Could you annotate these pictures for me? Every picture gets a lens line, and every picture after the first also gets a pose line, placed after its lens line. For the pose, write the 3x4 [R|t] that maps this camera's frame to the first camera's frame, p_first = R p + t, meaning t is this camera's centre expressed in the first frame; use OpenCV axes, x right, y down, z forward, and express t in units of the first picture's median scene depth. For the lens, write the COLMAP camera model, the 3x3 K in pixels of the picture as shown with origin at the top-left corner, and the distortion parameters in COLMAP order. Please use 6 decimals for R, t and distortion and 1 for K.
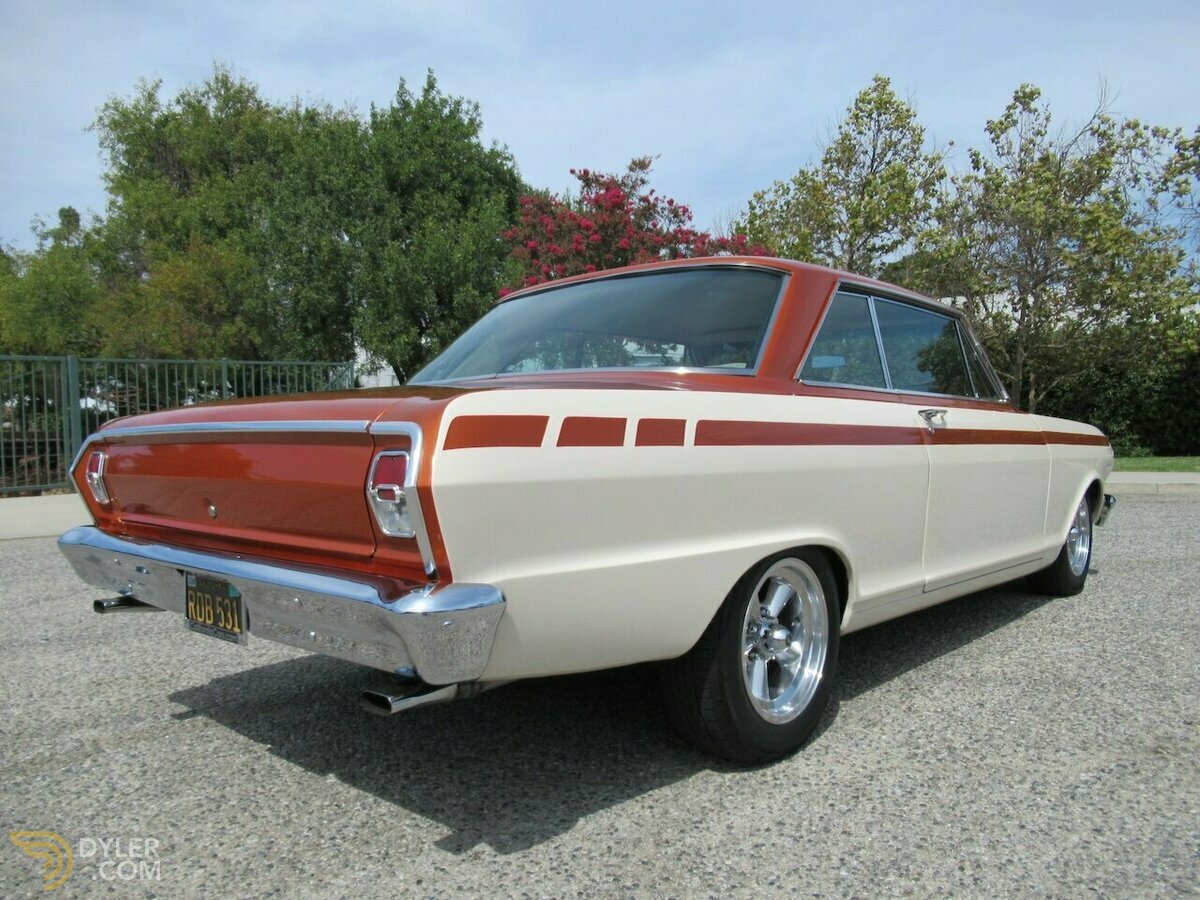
lens RADIAL K [[901.7, 0, 600.8], [0, 901.7, 467.7], [0, 0, 1]] dist [-0.027129, 0.000829]
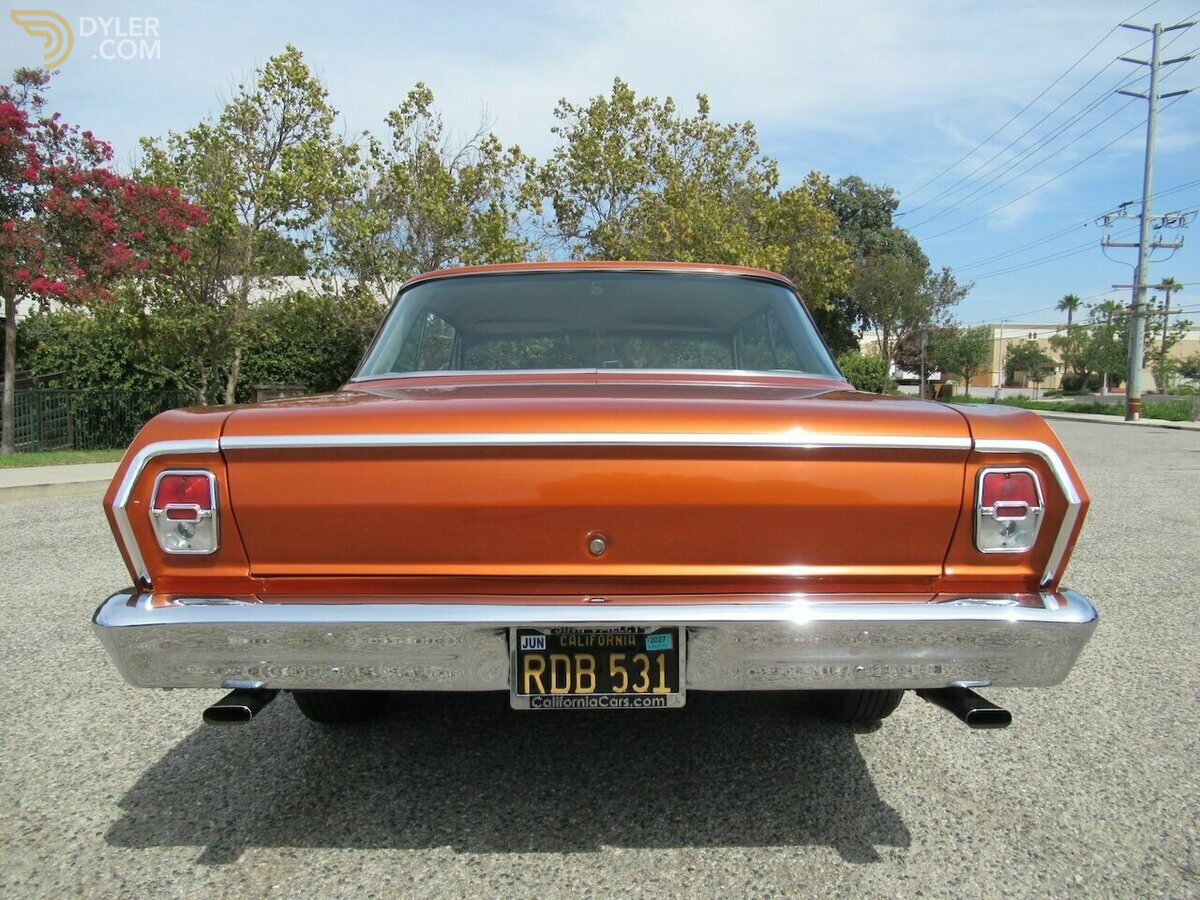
lens RADIAL K [[915.7, 0, 600.0], [0, 915.7, 450.0], [0, 0, 1]] dist [-0.054314, 0.054504]
pose [[0.728580, -0.017820, 0.684729, -0.148690], [0.013477, 0.999841, 0.011681, -0.006704], [-0.684828, 0.000717, 0.728704, 0.064779]]
